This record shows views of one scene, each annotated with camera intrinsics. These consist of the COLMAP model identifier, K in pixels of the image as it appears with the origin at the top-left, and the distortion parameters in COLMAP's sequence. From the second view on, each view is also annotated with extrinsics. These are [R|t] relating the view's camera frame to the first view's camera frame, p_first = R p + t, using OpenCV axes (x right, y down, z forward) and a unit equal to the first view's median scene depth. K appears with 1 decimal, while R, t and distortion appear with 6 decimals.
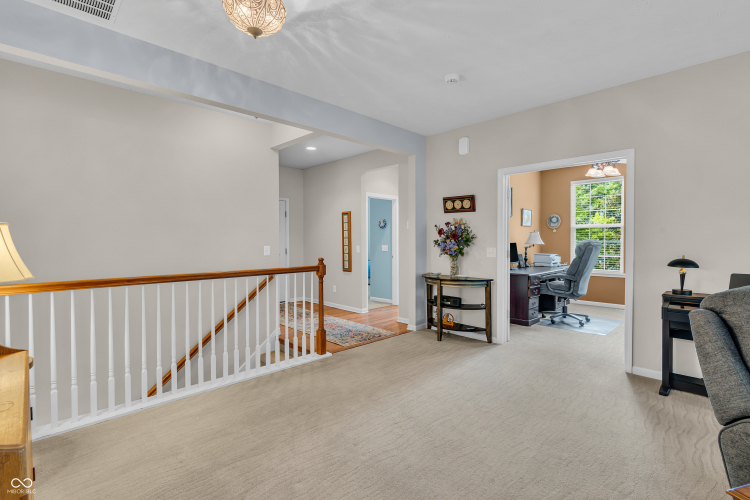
lens RADIAL K [[363.0, 0, 375.0], [0, 363.0, 250.0], [0, 0, 1]] dist [-0.030095, 0.000031]
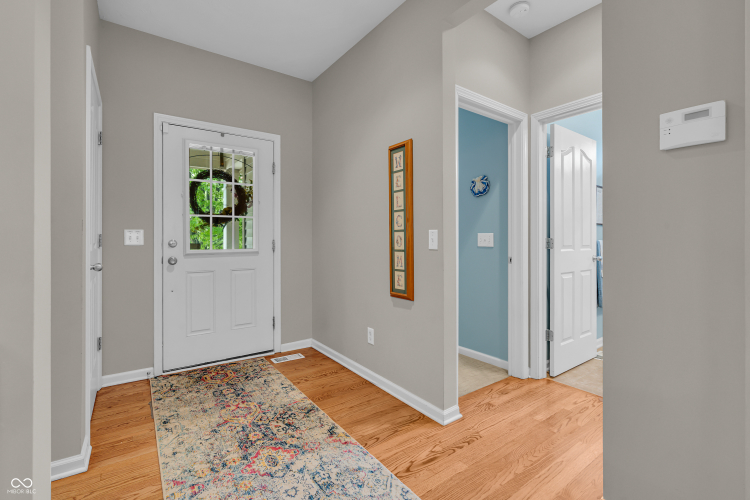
lens RADIAL K [[338.1, 0, 377.4], [0, 338.1, 242.1], [0, 0, 1]] dist [-0.002708, 0.000046]
pose [[0.991071, 0.001688, -0.133326, -0.055042], [-0.004173, 0.999823, -0.018360, 0.006415], [0.133271, 0.018752, 0.990902, 0.643656]]
